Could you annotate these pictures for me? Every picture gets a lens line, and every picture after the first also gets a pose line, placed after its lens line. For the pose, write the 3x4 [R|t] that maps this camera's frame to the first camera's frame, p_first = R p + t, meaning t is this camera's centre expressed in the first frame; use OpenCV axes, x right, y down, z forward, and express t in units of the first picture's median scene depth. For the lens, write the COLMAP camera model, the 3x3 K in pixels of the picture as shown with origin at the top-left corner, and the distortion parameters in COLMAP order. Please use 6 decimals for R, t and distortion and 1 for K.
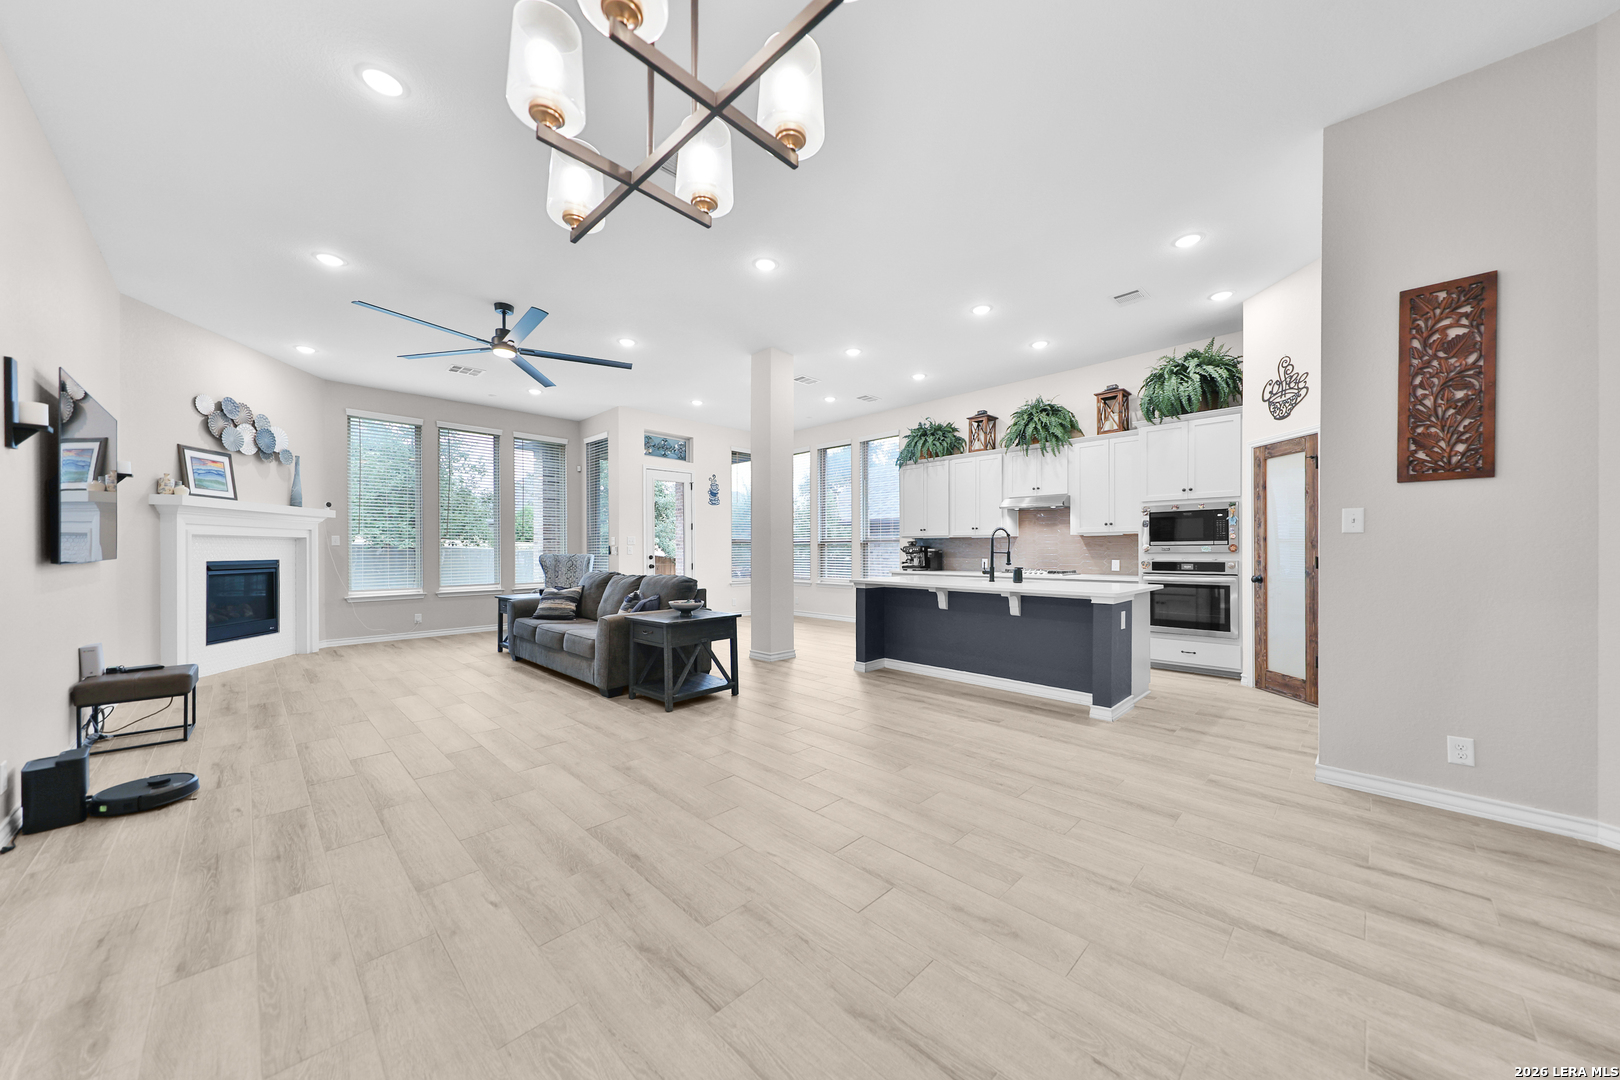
lens RADIAL K [[559.9, 0, 822.3], [0, 559.9, 549.1], [0, 0, 1]] dist [0.019683, -0.005718]
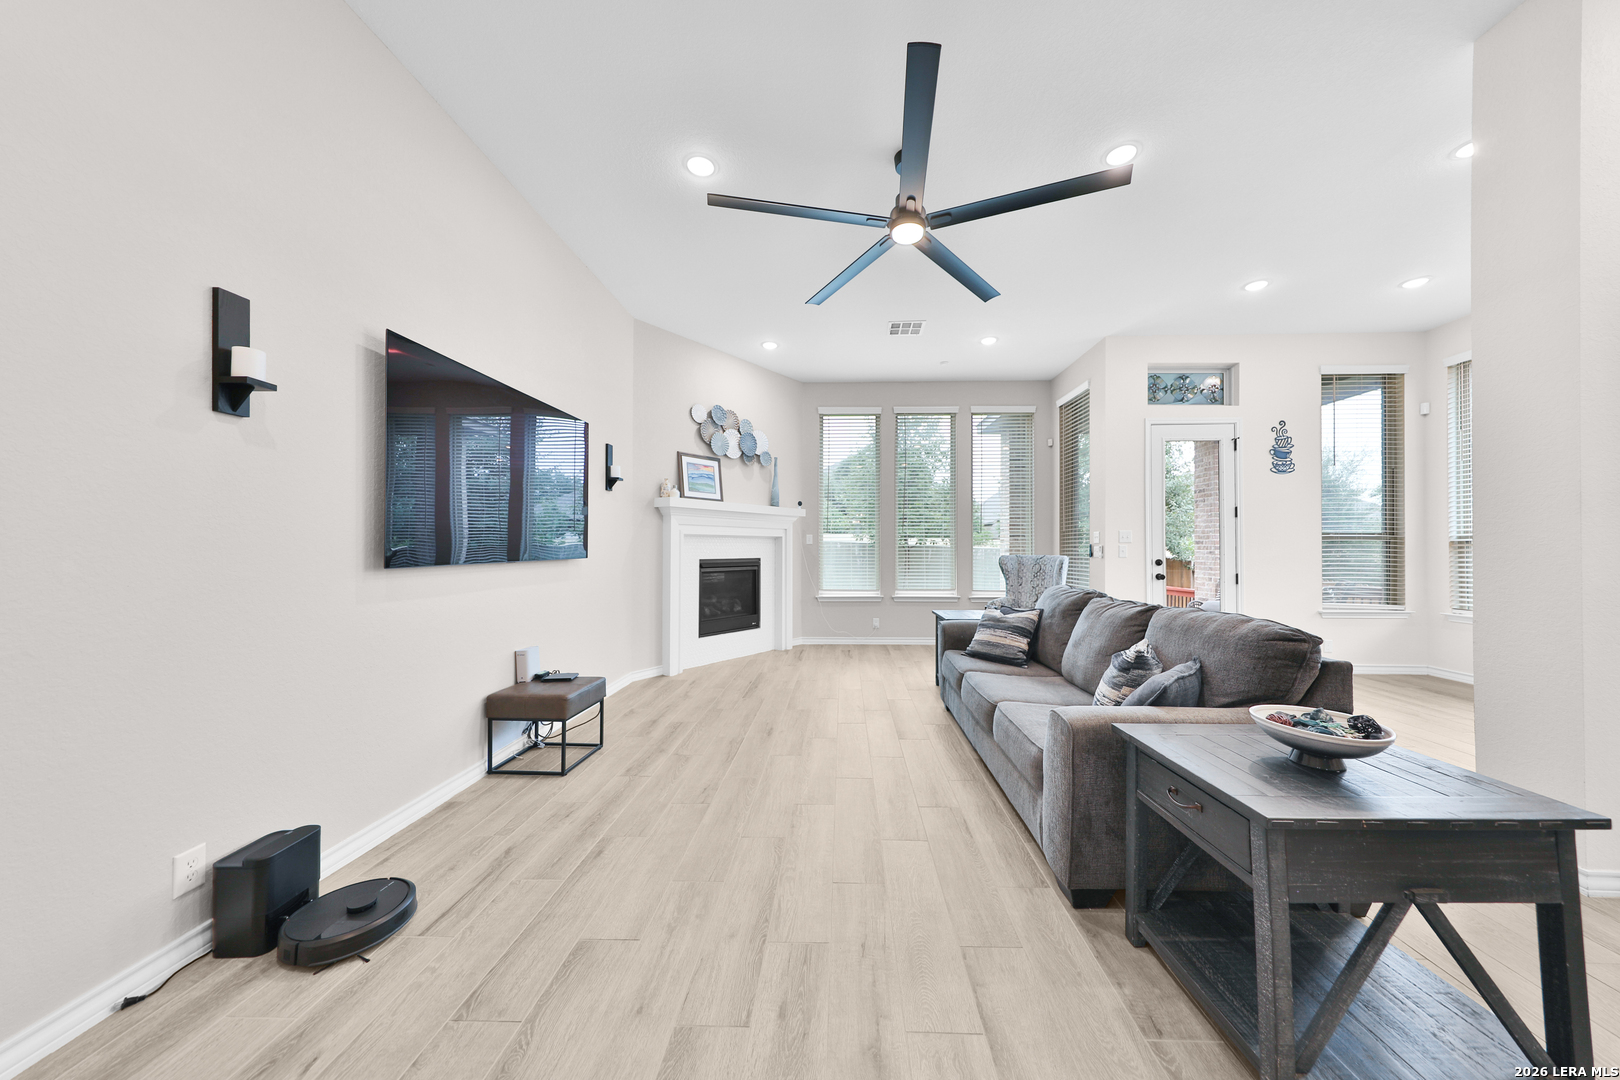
lens RADIAL K [[538.8, 0, 825.1], [0, 538.8, 543.0], [0, 0, 1]] dist [0.019142, -0.004820]
pose [[0.674185, -0.001890, -0.738560, -0.176717], [-0.003636, 0.999976, -0.005879, -0.004078], [0.738553, 0.006649, 0.674162, 0.506540]]
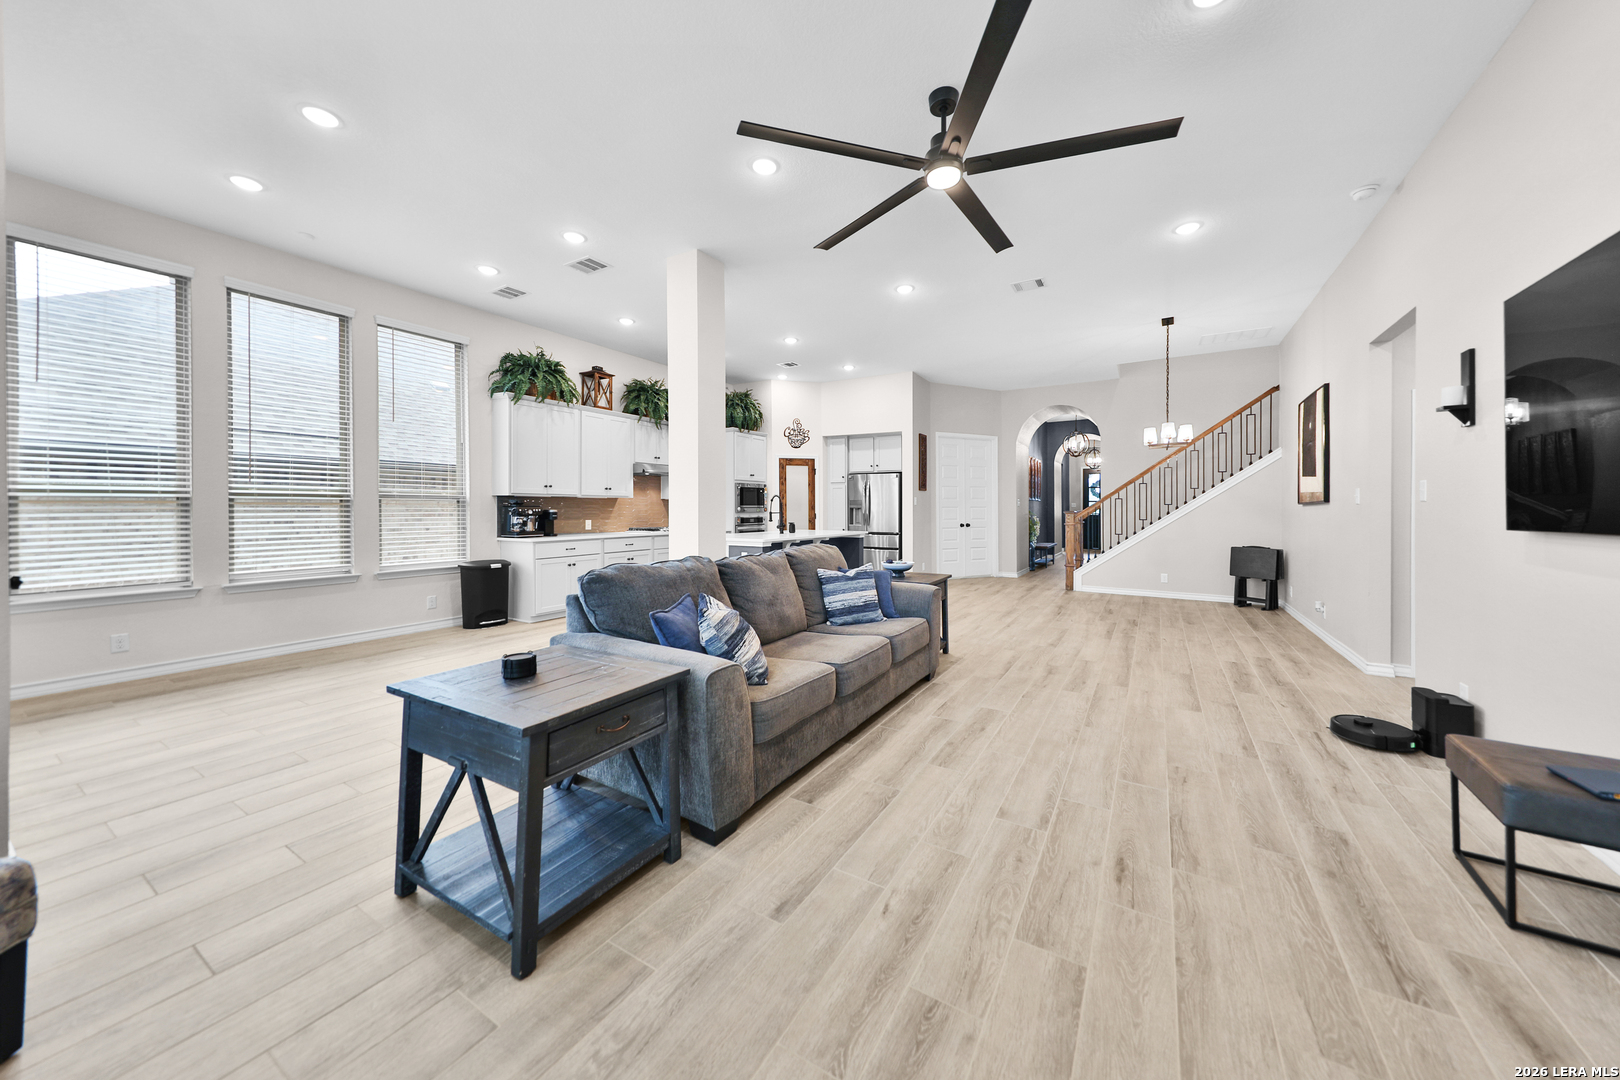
lens RADIAL K [[552.0, 0, 825.1], [0, 552.0, 507.7], [0, 0, 1]] dist [0.012918, -0.000127]
pose [[-0.233793, 0.002891, 0.972282, -1.035788], [-0.001182, 0.999994, -0.003257, -0.002057], [-0.972286, -0.001910, -0.233788, 1.188317]]
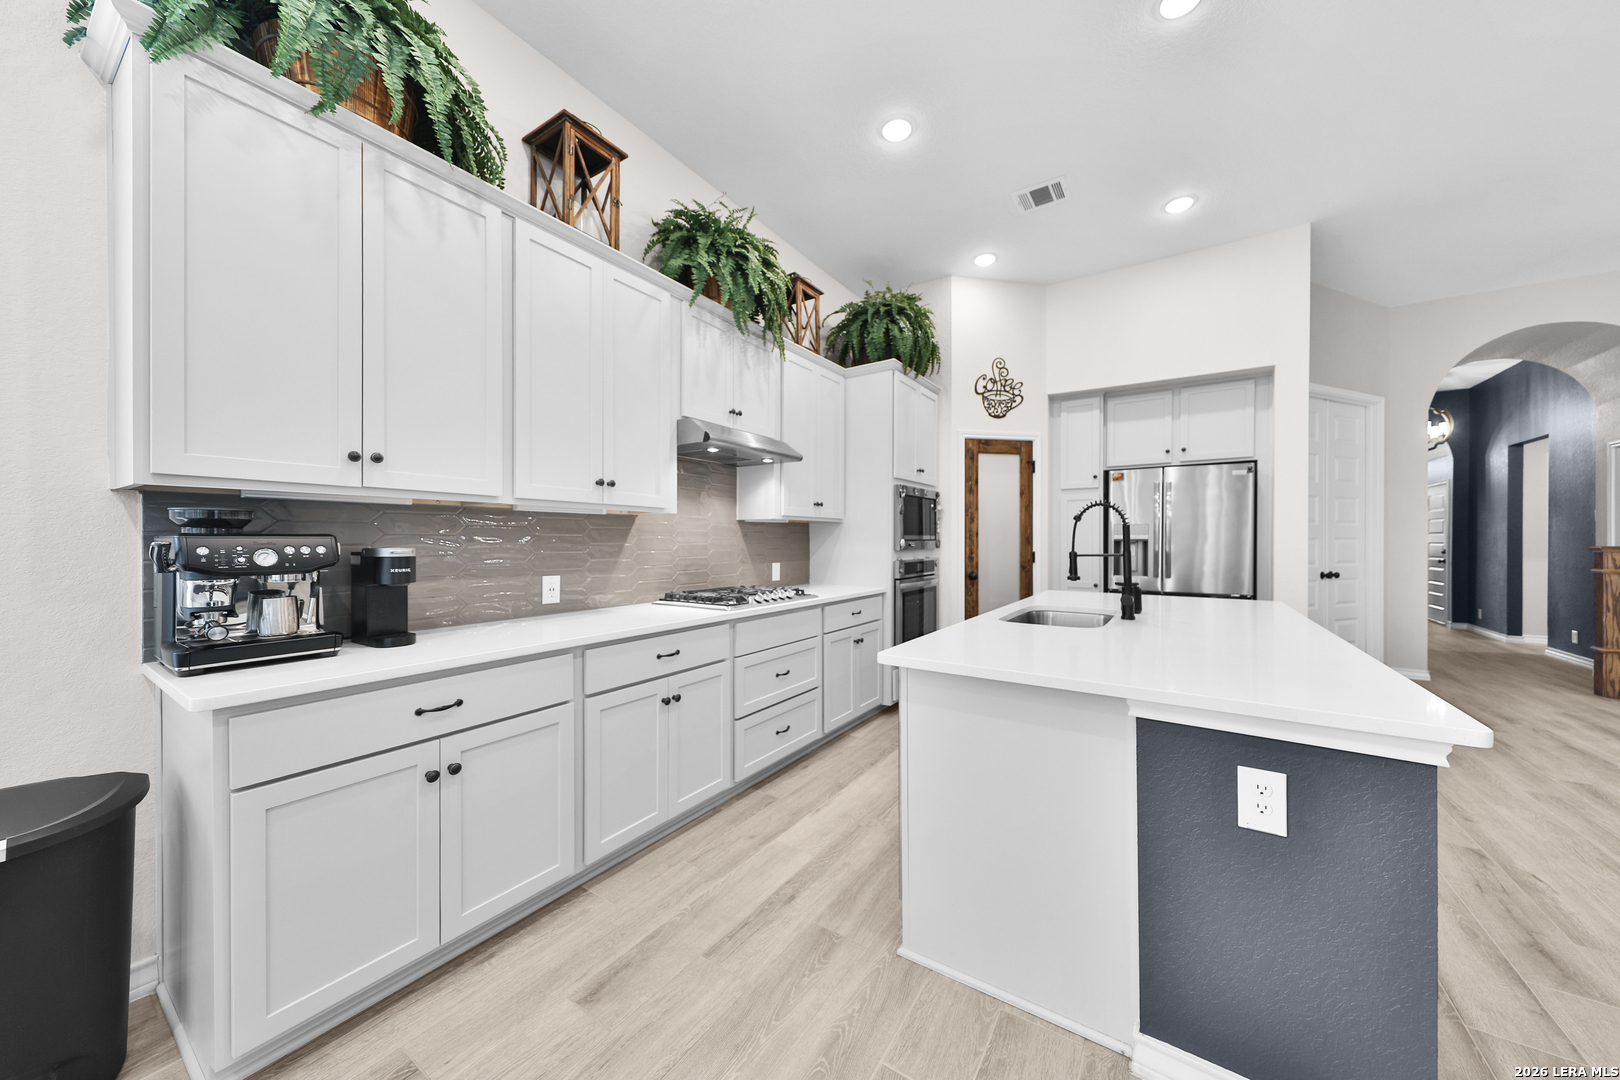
lens RADIAL K [[541.6, 0, 823.2], [0, 541.6, 544.6], [0, 0, 1]] dist [0.018484, -0.004526]
pose [[-0.192399, -0.004503, 0.981307, -0.080114], [-0.000707, 0.999990, 0.004450, -0.004033], [-0.981317, 0.000163, -0.192400, 1.297764]]
